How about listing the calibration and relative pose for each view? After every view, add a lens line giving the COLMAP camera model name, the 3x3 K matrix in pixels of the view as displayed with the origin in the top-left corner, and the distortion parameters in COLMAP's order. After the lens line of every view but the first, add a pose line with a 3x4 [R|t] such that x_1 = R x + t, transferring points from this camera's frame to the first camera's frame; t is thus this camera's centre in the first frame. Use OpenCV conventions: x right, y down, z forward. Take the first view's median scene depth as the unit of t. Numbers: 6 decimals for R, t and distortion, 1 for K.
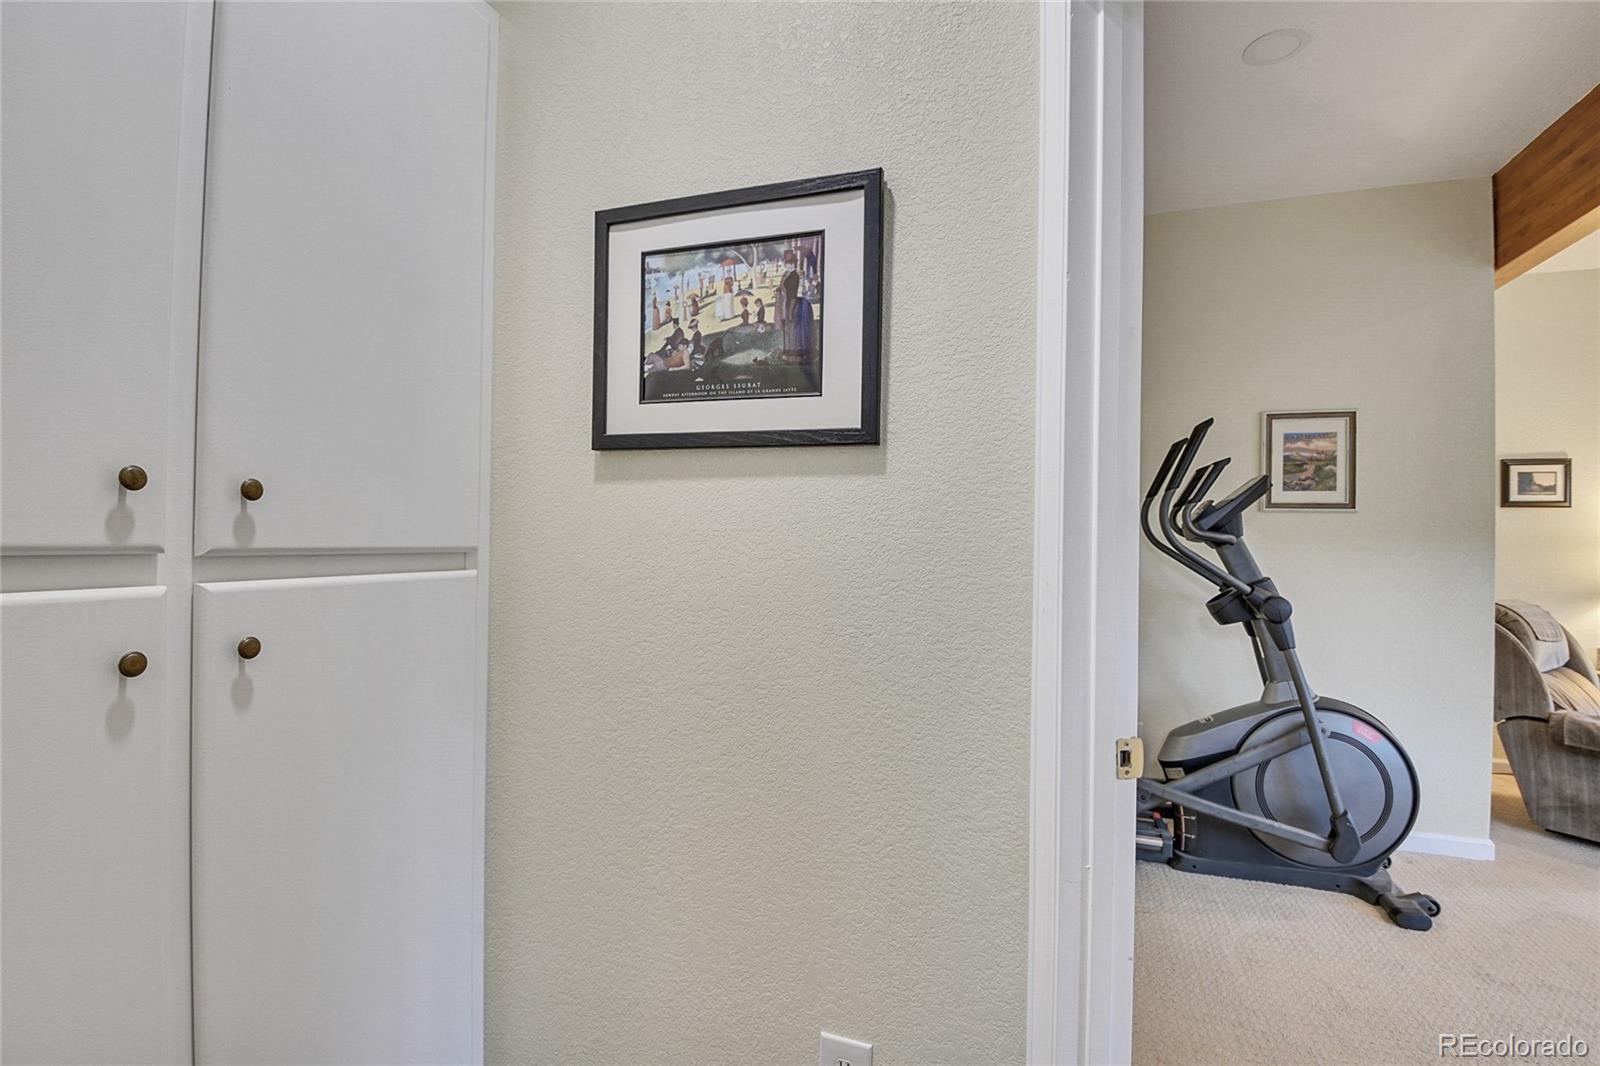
lens RADIAL K [[739.3, 0, 801.6], [0, 739.3, 530.4], [0, 0, 1]] dist [-0.028639, -0.001134]
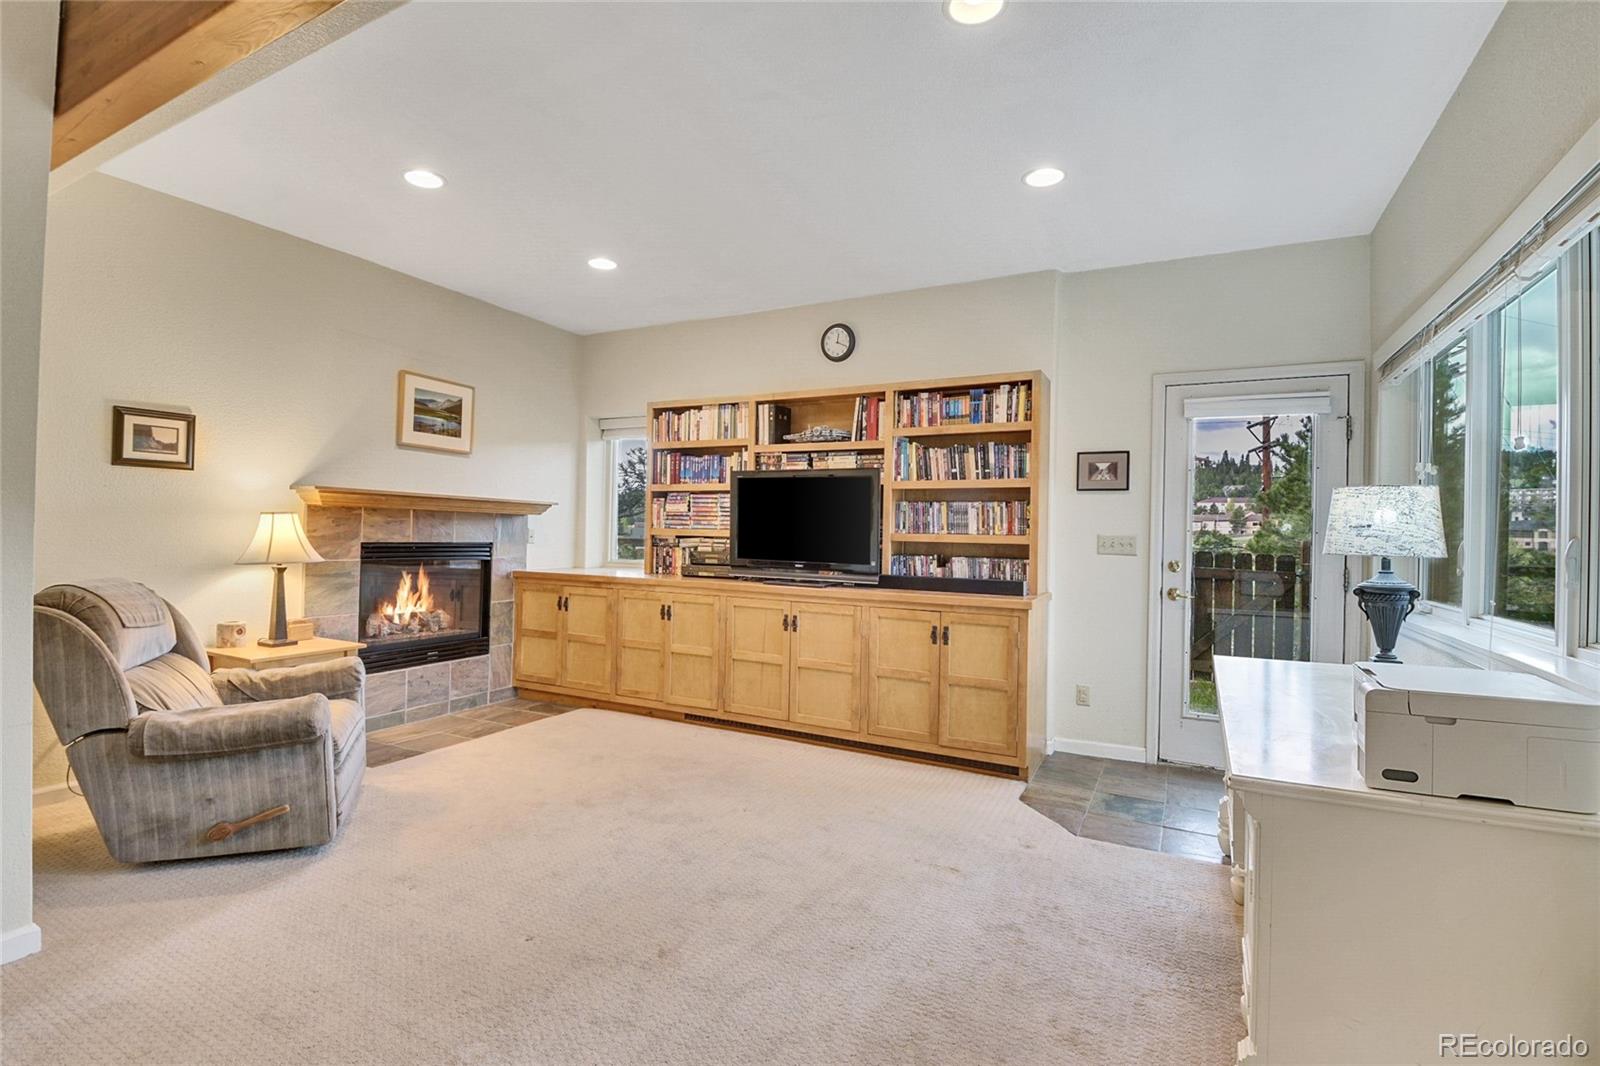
lens RADIAL K [[739.3, 0, 799.9], [0, 739.3, 528.6], [0, 0, 1]] dist [-0.028639, -0.001134]
pose [[0.131823, -0.006386, 0.991253, 0.340422], [-0.025618, 0.999623, 0.009847, 0.015298], [-0.990942, -0.026692, 0.131609, 0.153144]]
